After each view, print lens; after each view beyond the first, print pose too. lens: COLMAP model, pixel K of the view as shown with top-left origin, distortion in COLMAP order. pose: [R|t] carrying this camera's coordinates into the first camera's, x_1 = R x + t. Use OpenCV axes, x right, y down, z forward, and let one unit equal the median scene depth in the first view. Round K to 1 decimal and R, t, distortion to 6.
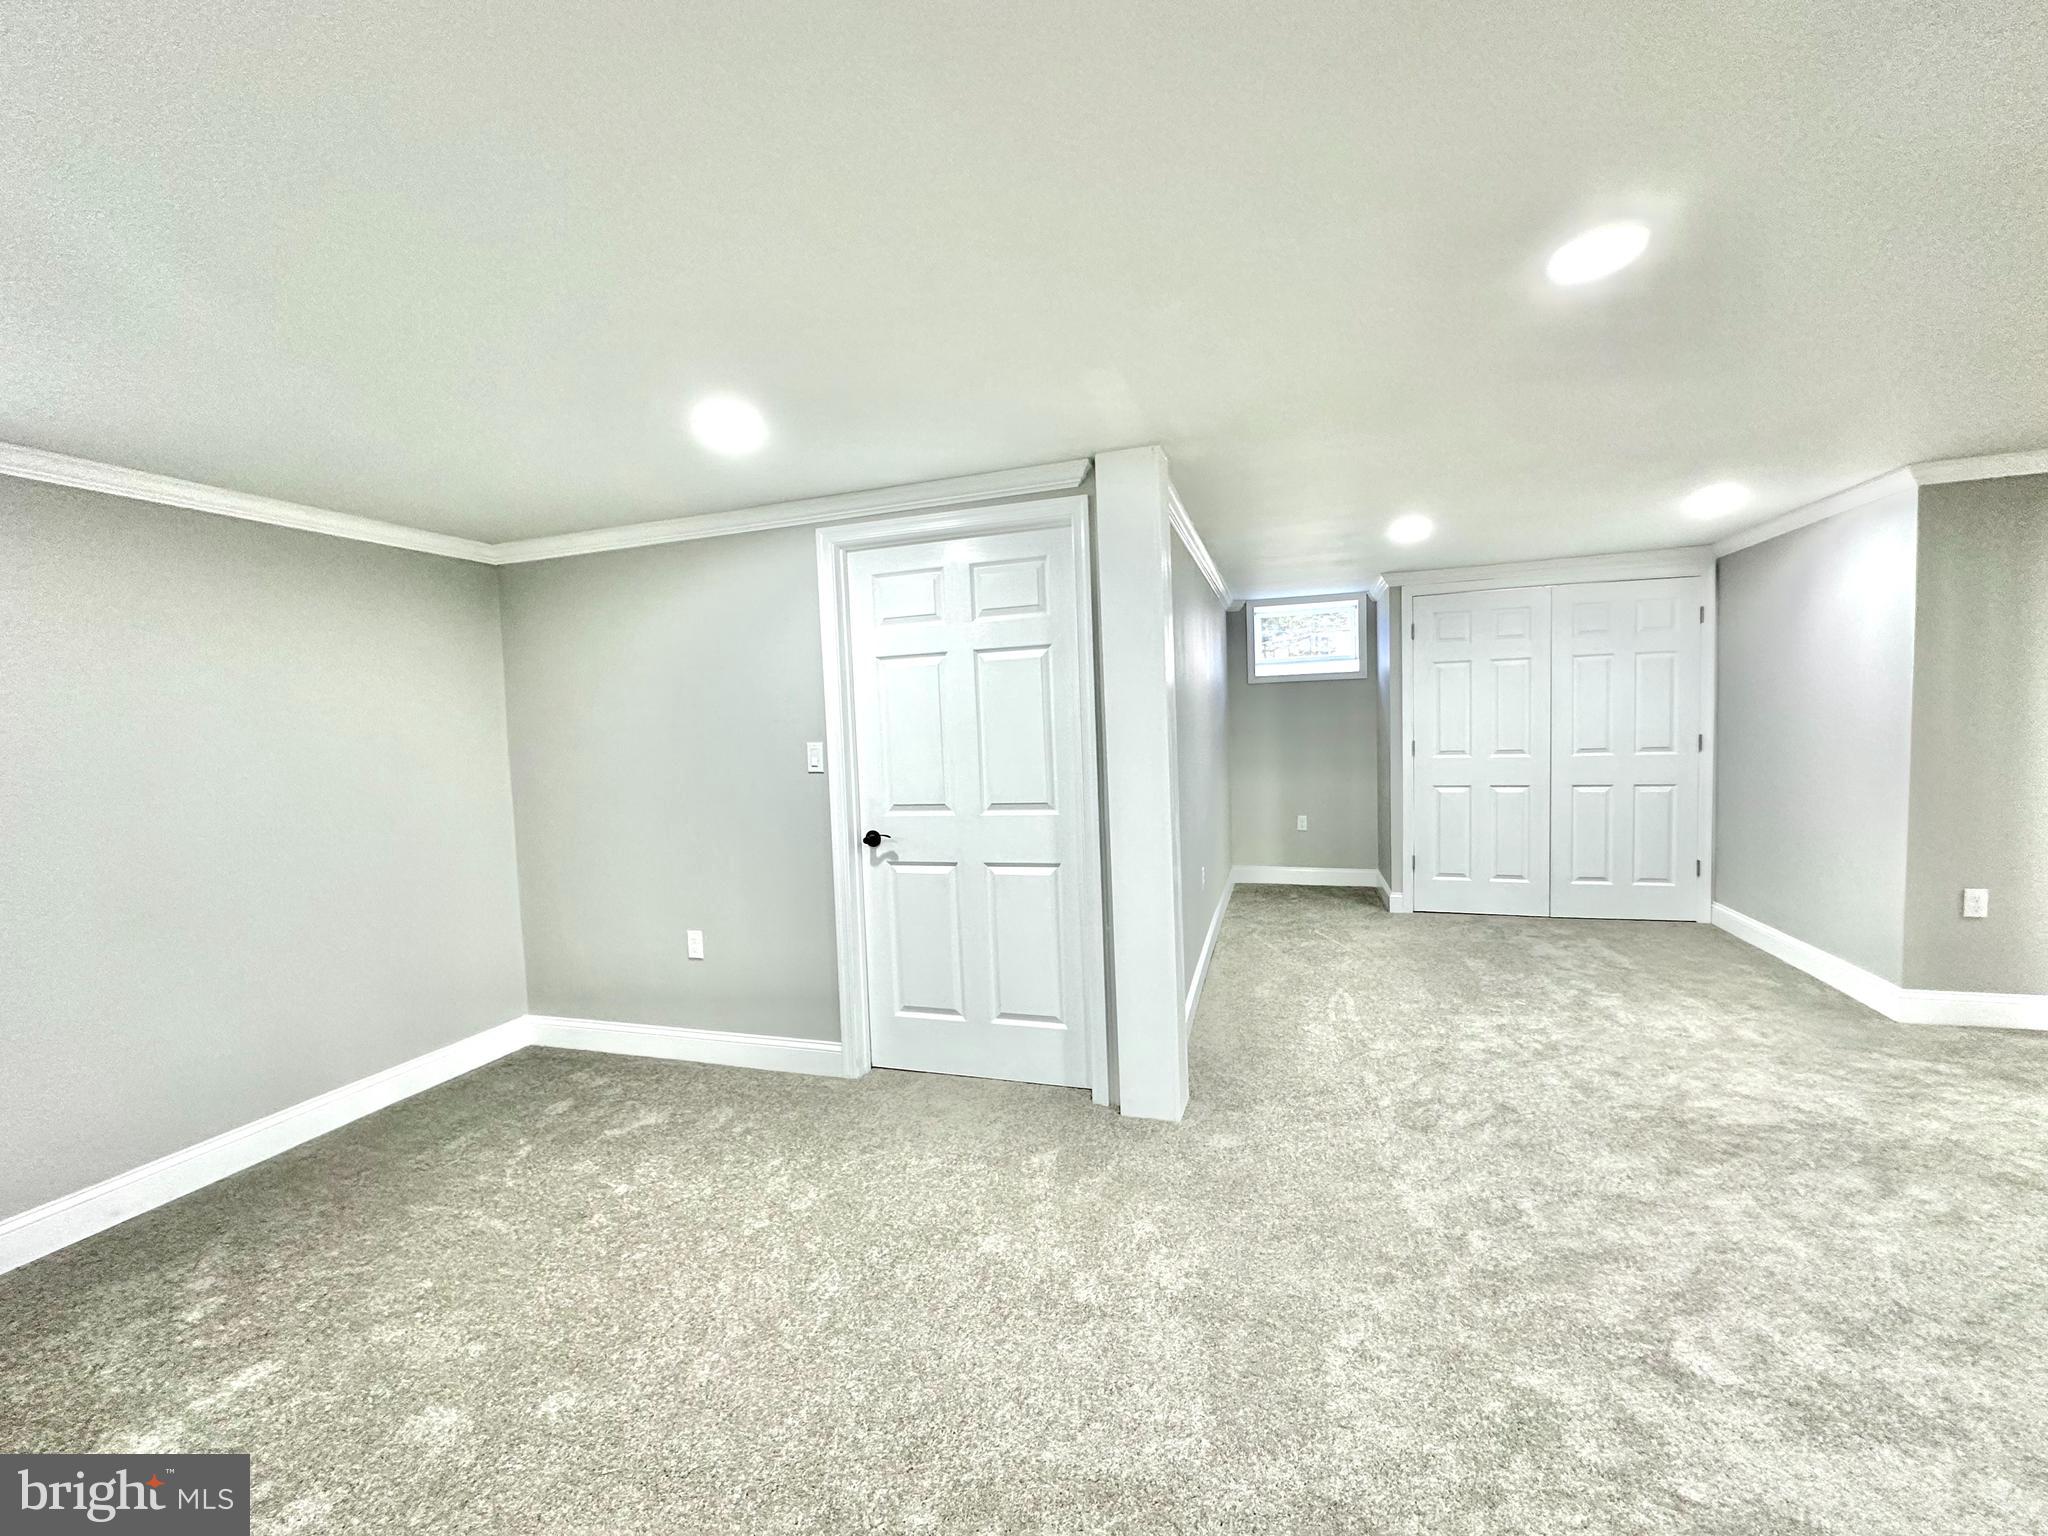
lens RADIAL K [[819.5, 0, 1022.0], [0, 819.5, 767.3], [0, 0, 1]] dist [-0.001629, 0.001816]
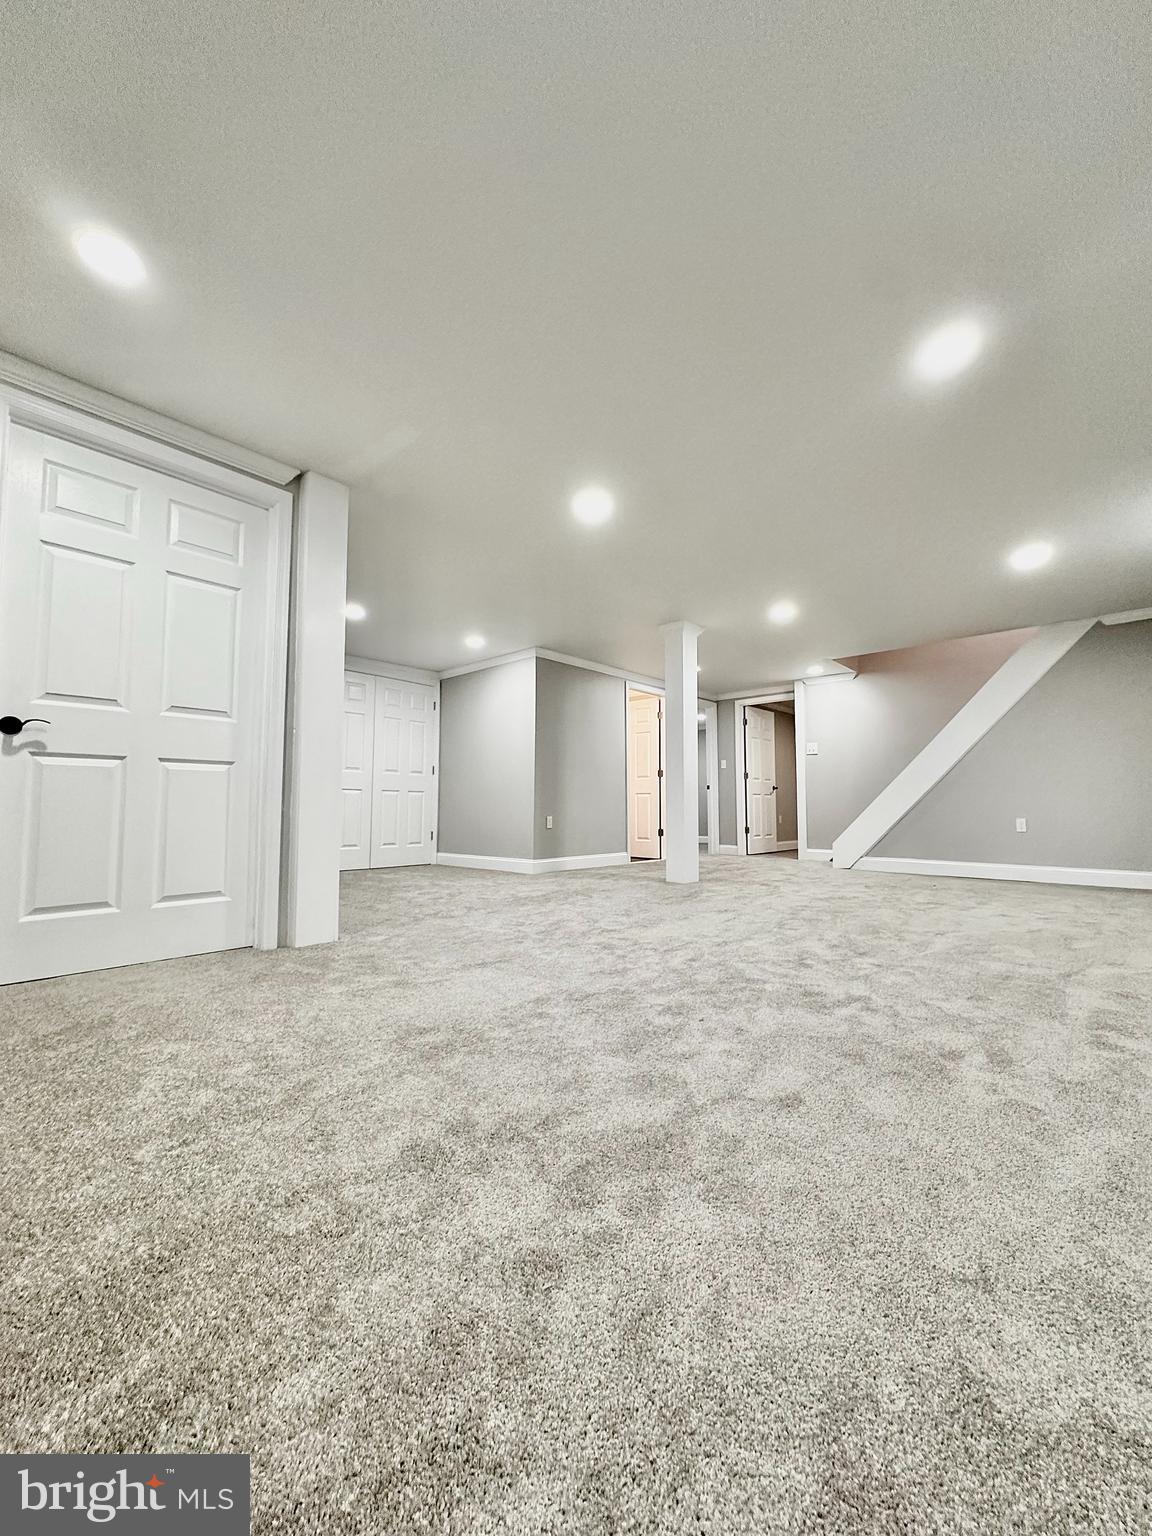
lens RADIAL K [[614.6, 0, 576.0], [0, 614.6, 770.0], [0, 0, 1]] dist [-0.001629, 0.001816]
pose [[0.411735, 0.097577, 0.906064, -0.554762], [0.037910, 0.991556, -0.124011, 0.253098], [-0.910515, 0.085409, 0.404560, 0.151550]]
